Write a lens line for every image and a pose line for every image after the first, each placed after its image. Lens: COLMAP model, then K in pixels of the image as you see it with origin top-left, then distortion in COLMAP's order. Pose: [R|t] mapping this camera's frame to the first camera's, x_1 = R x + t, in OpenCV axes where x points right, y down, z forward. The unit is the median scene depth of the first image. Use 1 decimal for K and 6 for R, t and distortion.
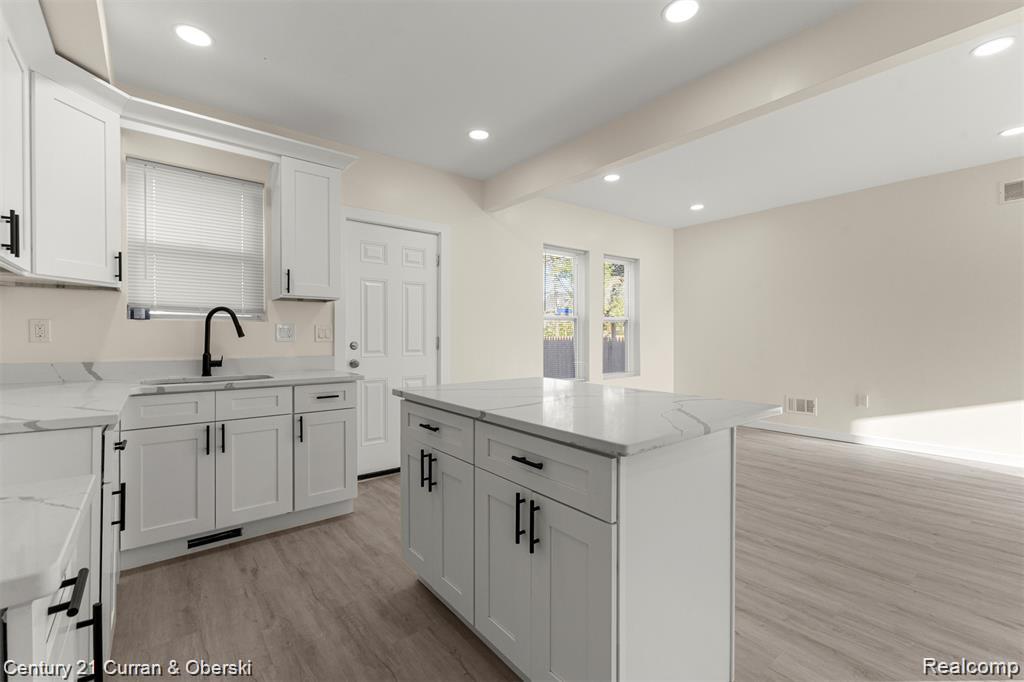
lens RADIAL K [[444.4, 0, 511.5], [0, 444.4, 339.4], [0, 0, 1]] dist [0.003702, 0.000497]
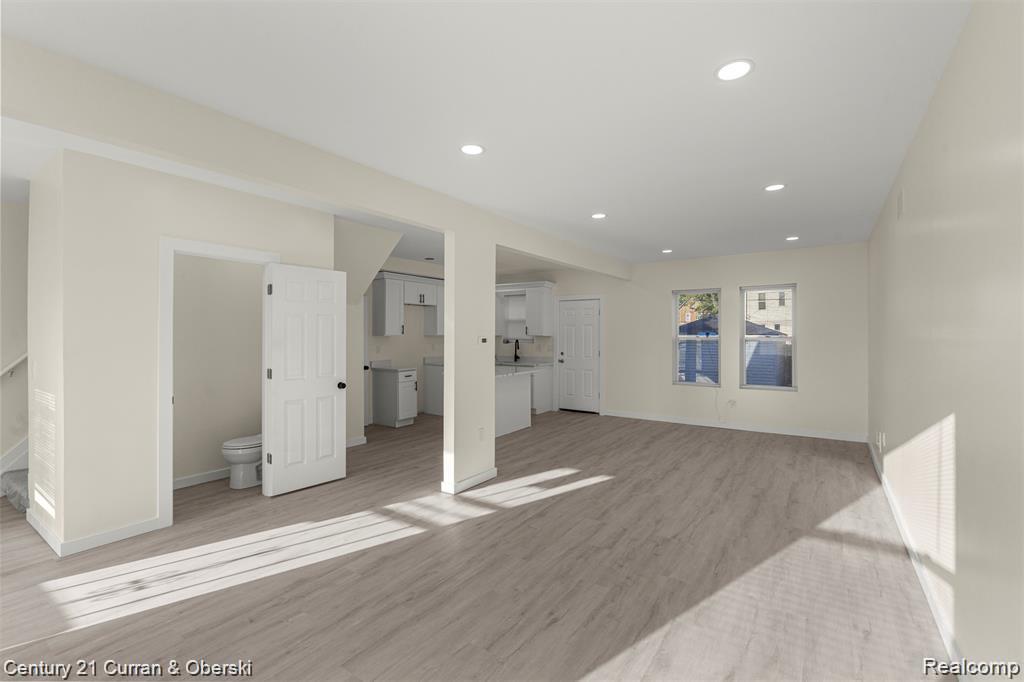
lens RADIAL K [[458.1, 0, 512.9], [0, 458.1, 336.1], [0, 0, 1]] dist [-0.001631, 0.000003]
pose [[0.291745, 0.005093, -0.956482, 2.678362], [-0.007258, 0.999969, 0.003111, -0.118207], [0.956468, 0.006035, 0.291773, 0.043507]]
